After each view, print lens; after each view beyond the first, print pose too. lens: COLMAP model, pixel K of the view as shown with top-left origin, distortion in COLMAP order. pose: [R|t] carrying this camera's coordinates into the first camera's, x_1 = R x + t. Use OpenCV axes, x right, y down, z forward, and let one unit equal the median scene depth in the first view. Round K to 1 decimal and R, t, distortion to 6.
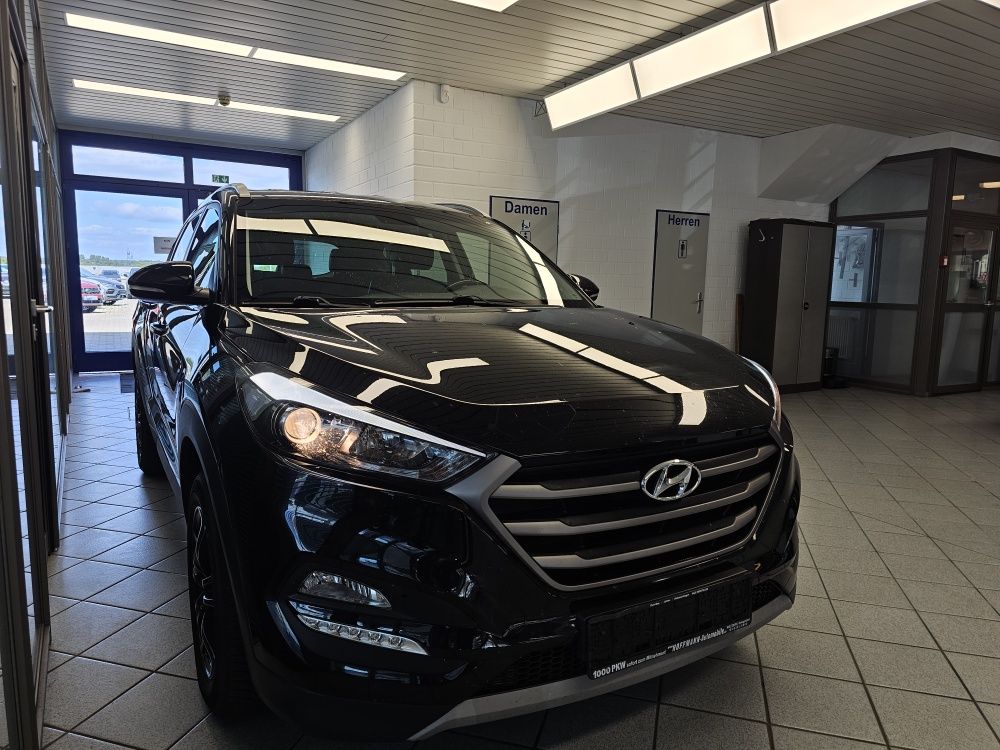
lens RADIAL K [[686.4, 0, 530.4], [0, 686.4, 378.3], [0, 0, 1]] dist [0.034992, -0.044040]
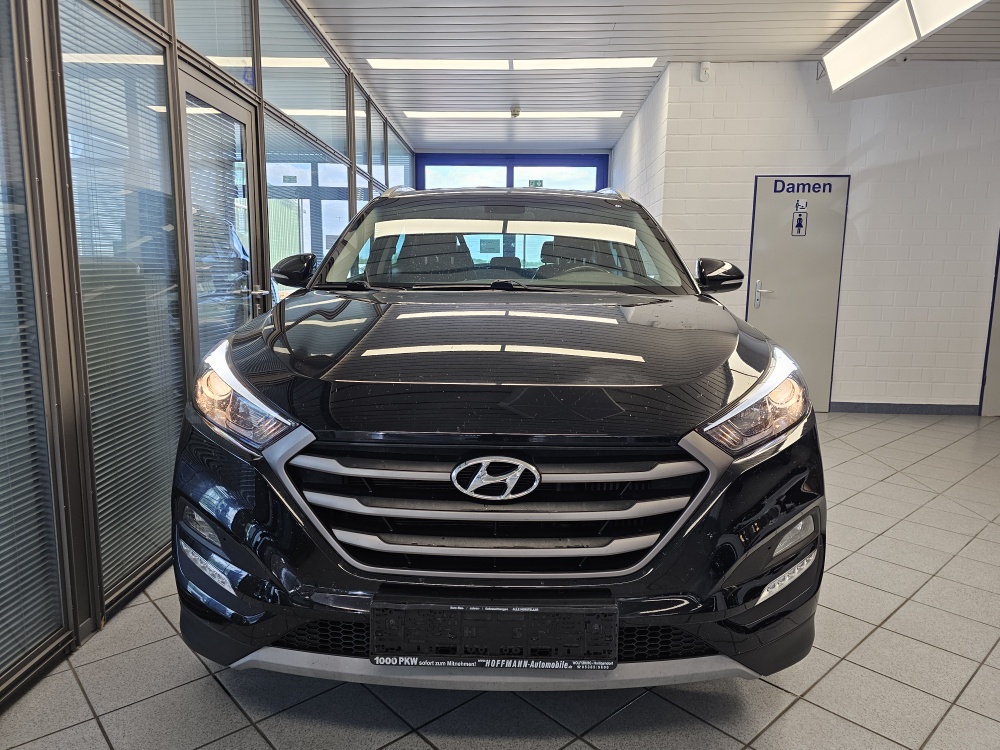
lens RADIAL K [[686.4, 0, 499.6], [0, 686.4, 377.2], [0, 0, 1]] dist [0.034992, -0.044040]
pose [[0.841894, 0.066627, -0.535514, 0.168356], [-0.063677, 0.997681, 0.024020, -0.001543], [0.535873, 0.013878, 0.844185, 0.059237]]
